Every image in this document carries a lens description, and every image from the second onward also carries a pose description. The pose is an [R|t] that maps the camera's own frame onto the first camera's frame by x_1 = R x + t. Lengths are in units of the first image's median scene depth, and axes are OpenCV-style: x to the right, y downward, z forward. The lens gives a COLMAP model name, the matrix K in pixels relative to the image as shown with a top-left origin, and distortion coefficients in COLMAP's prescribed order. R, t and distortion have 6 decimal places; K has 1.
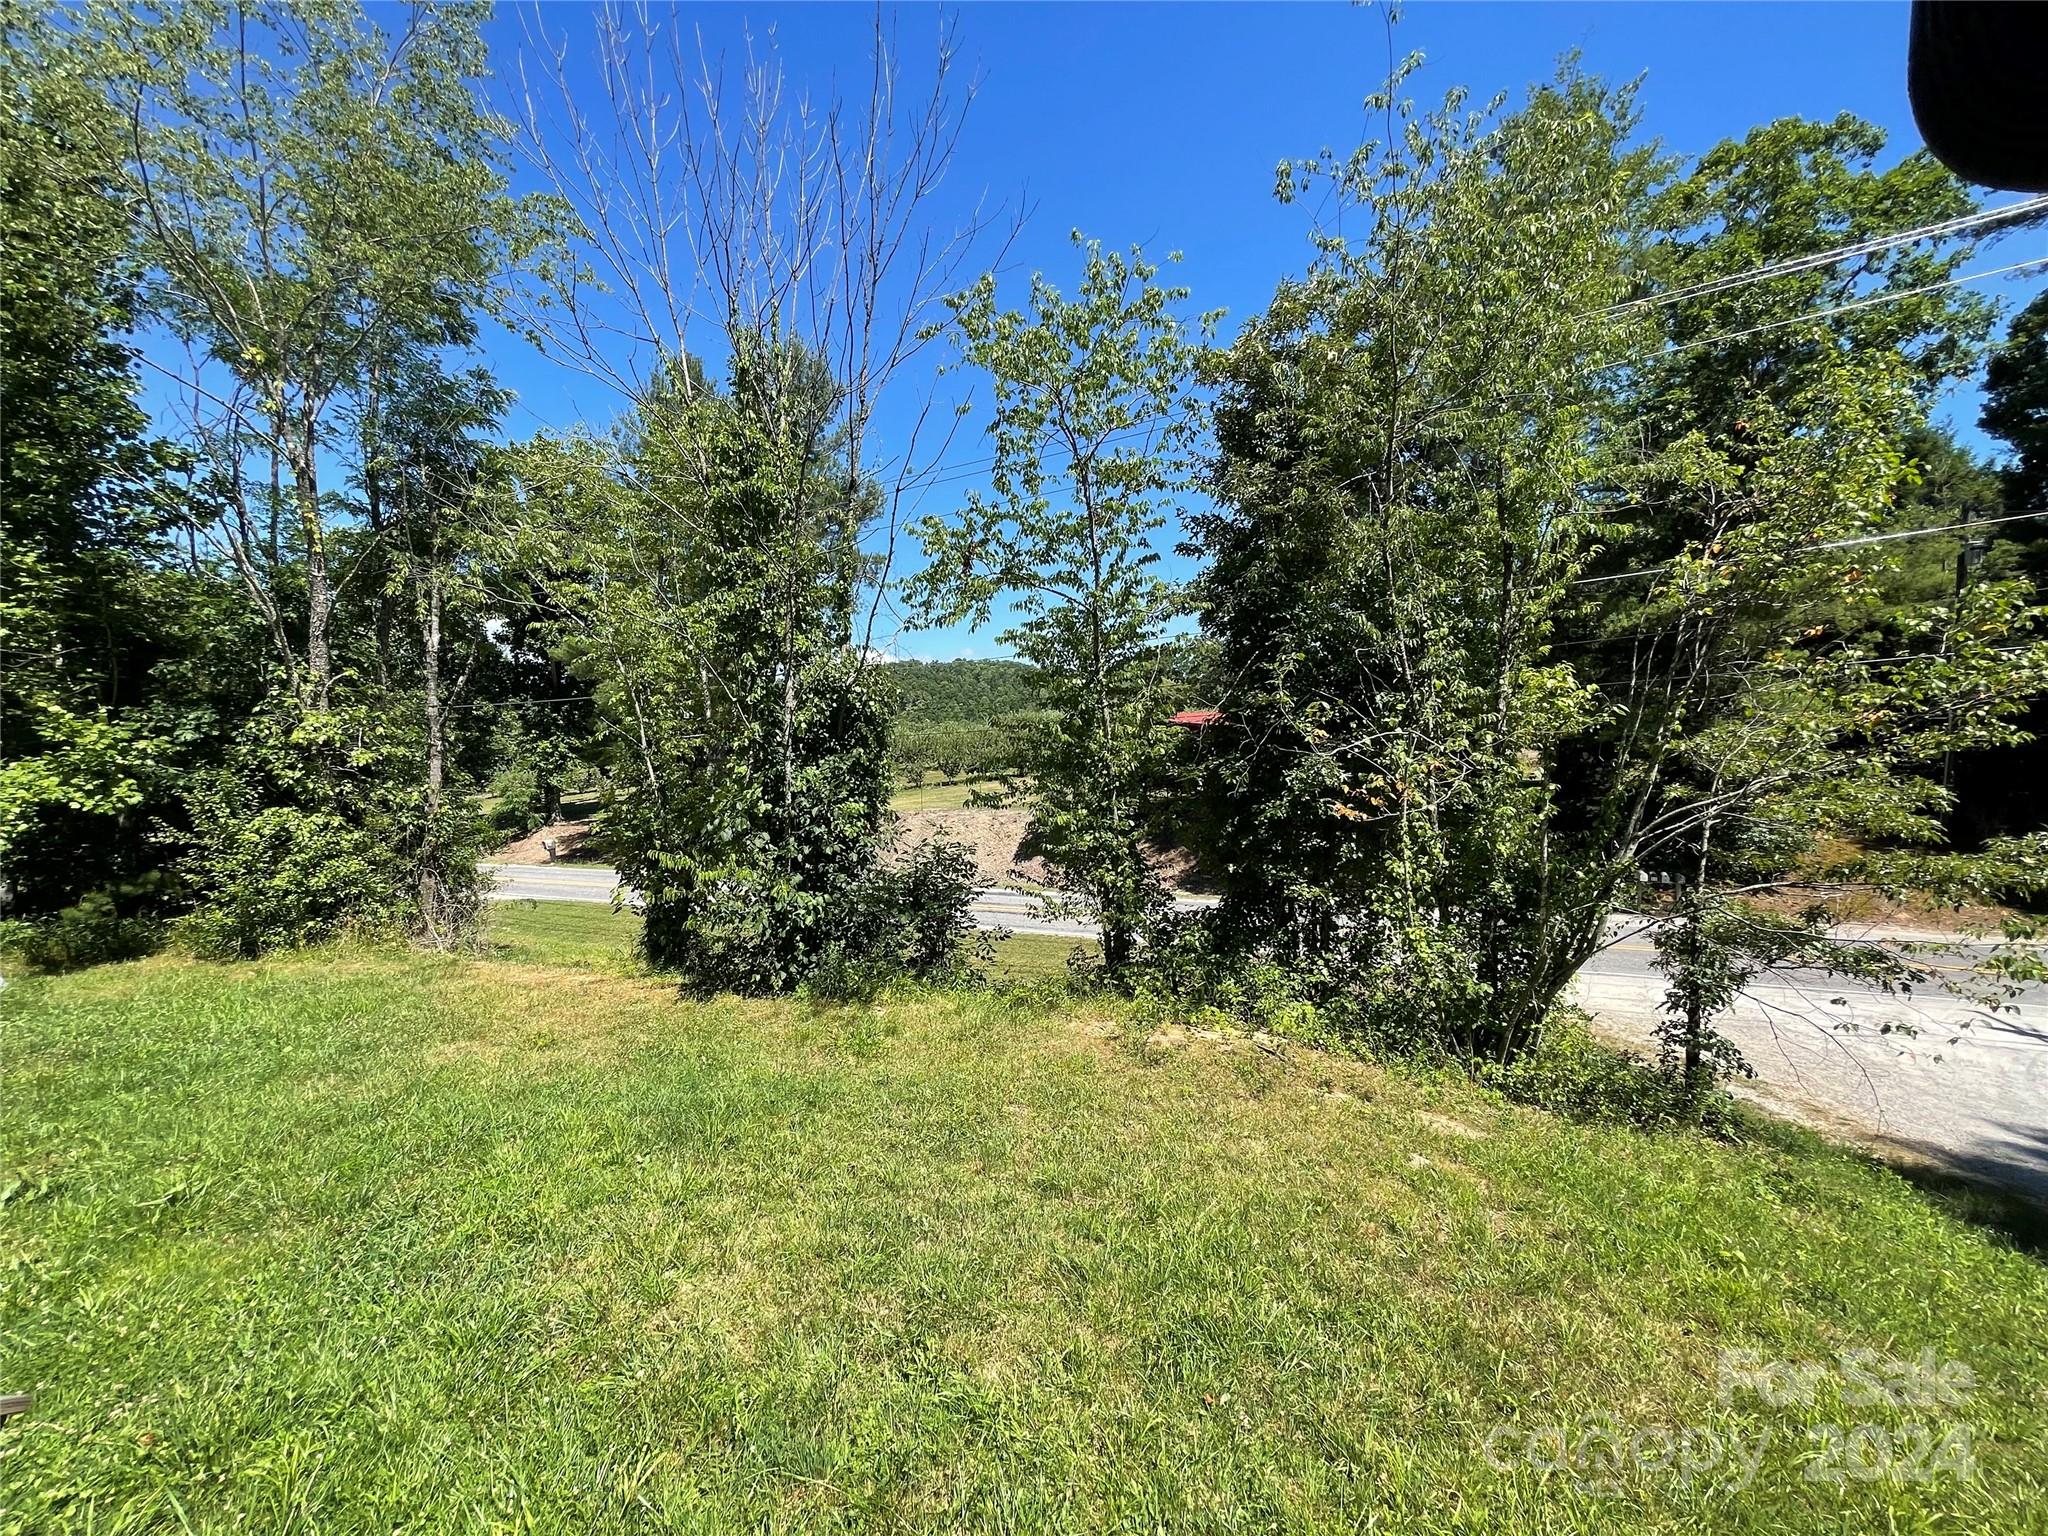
lens RADIAL K [[826.7, 0, 1025.3], [0, 826.7, 768.6], [0, 0, 1]] dist [0.003690, 0.000292]
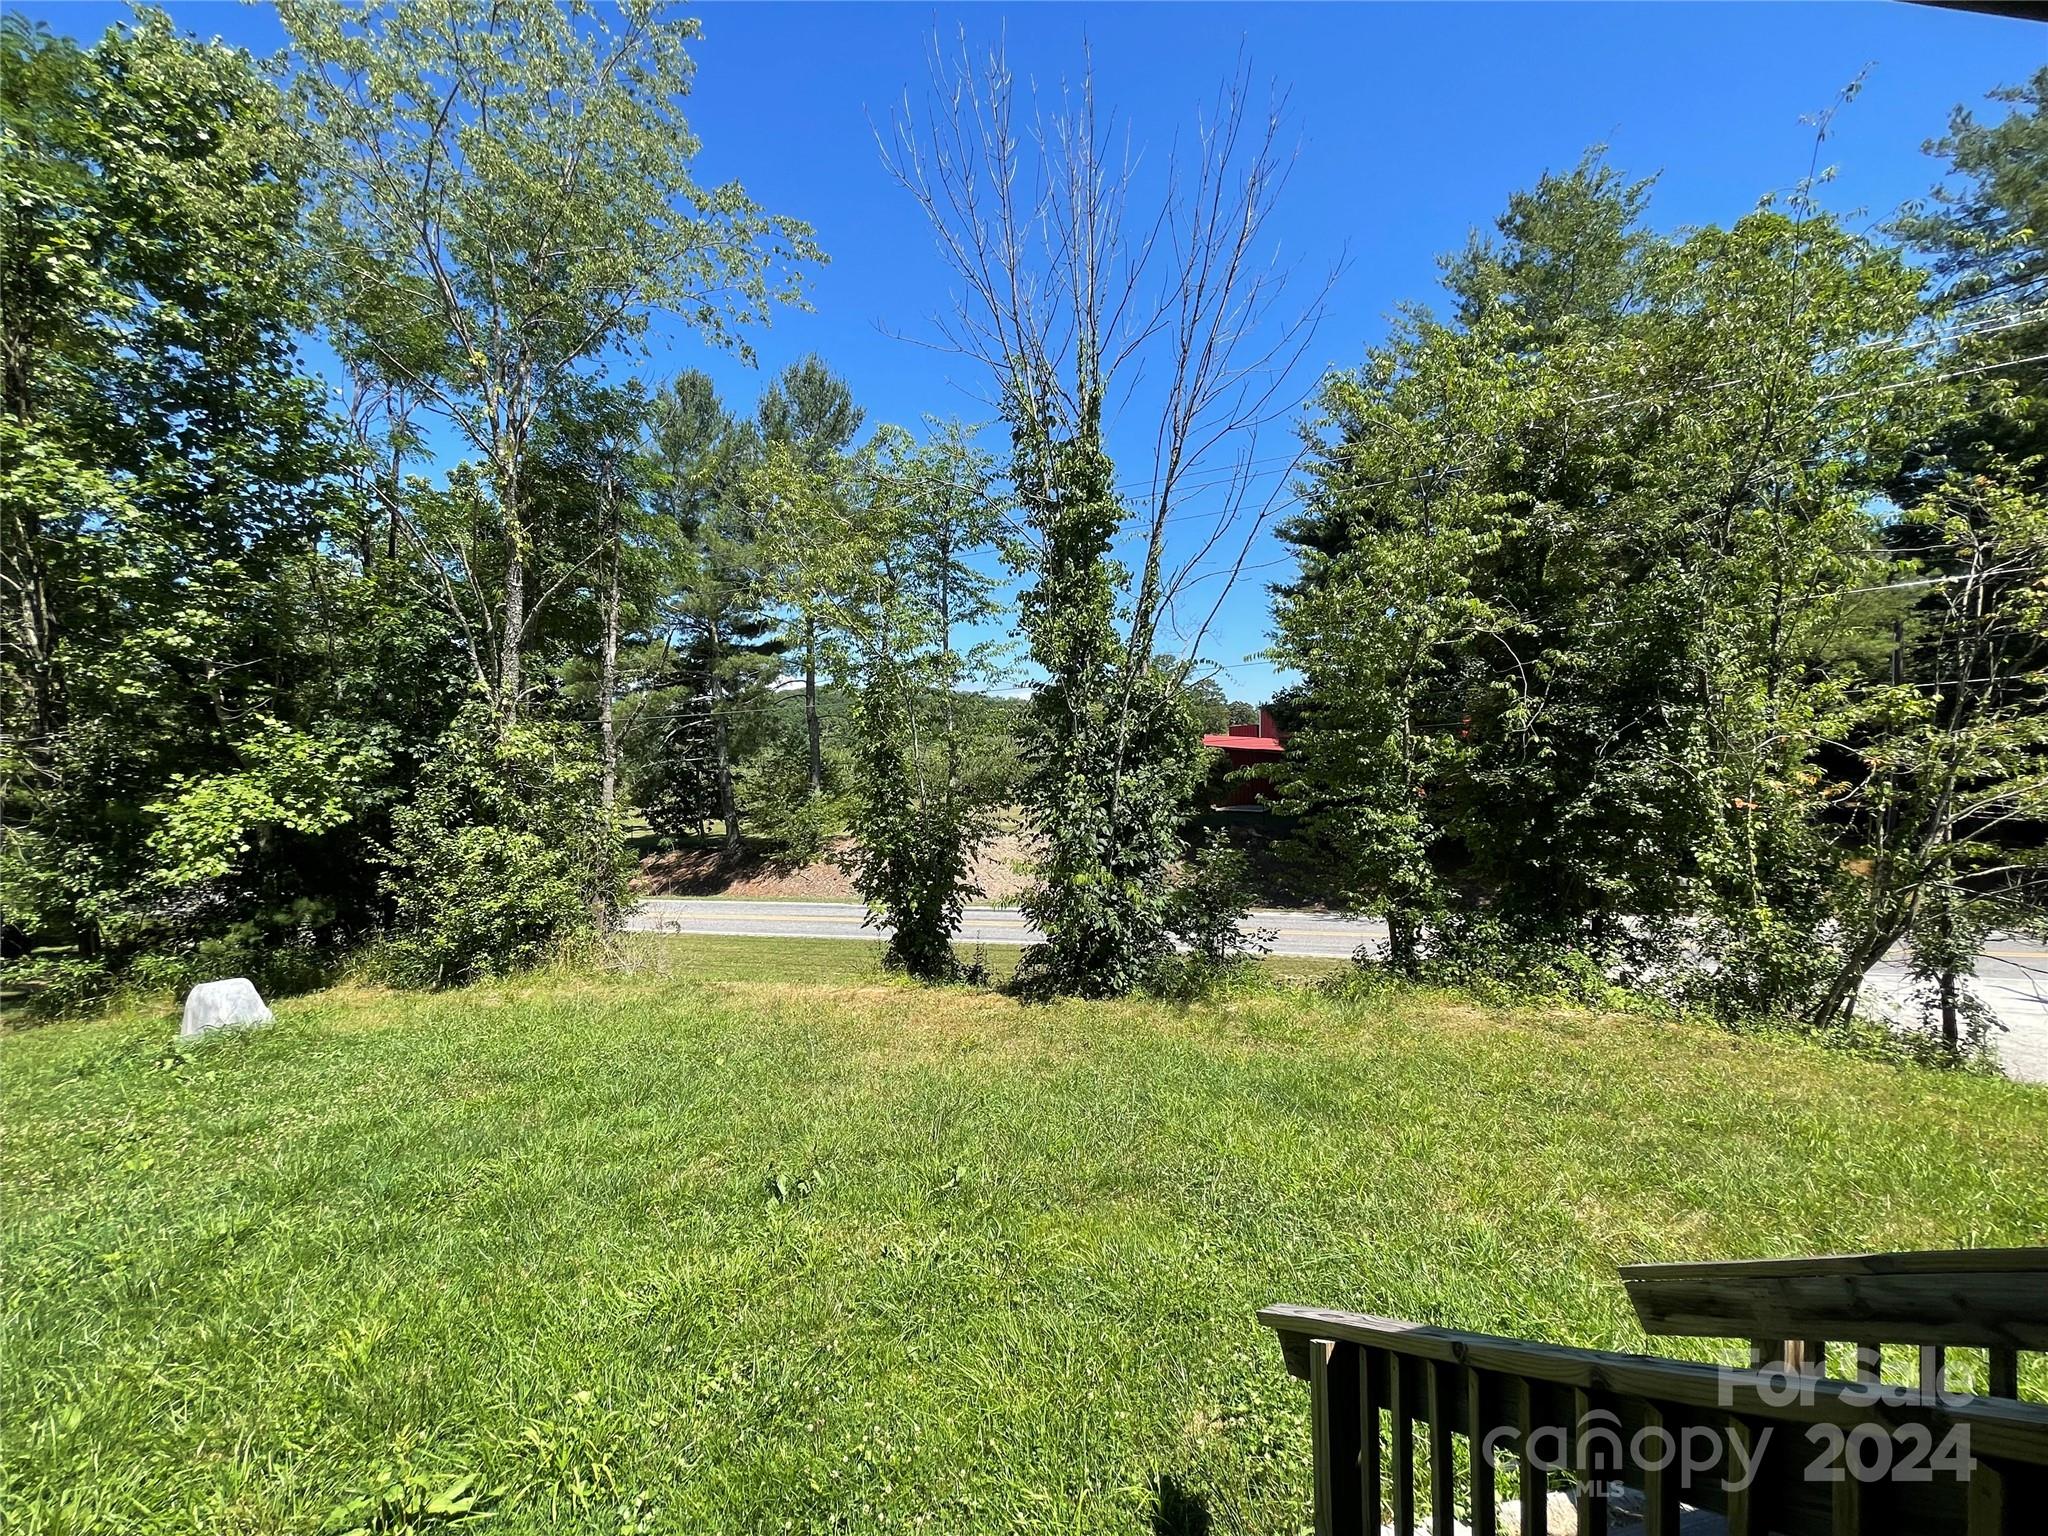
lens RADIAL K [[826.7, 0, 1025.3], [0, 826.7, 768.6], [0, 0, 1]] dist [0.003690, 0.000292]
pose [[0.994312, -0.005382, 0.106371, -0.405376], [0.008741, 0.999477, -0.031142, 0.016700], [-0.106148, 0.031895, 0.993839, -0.017525]]
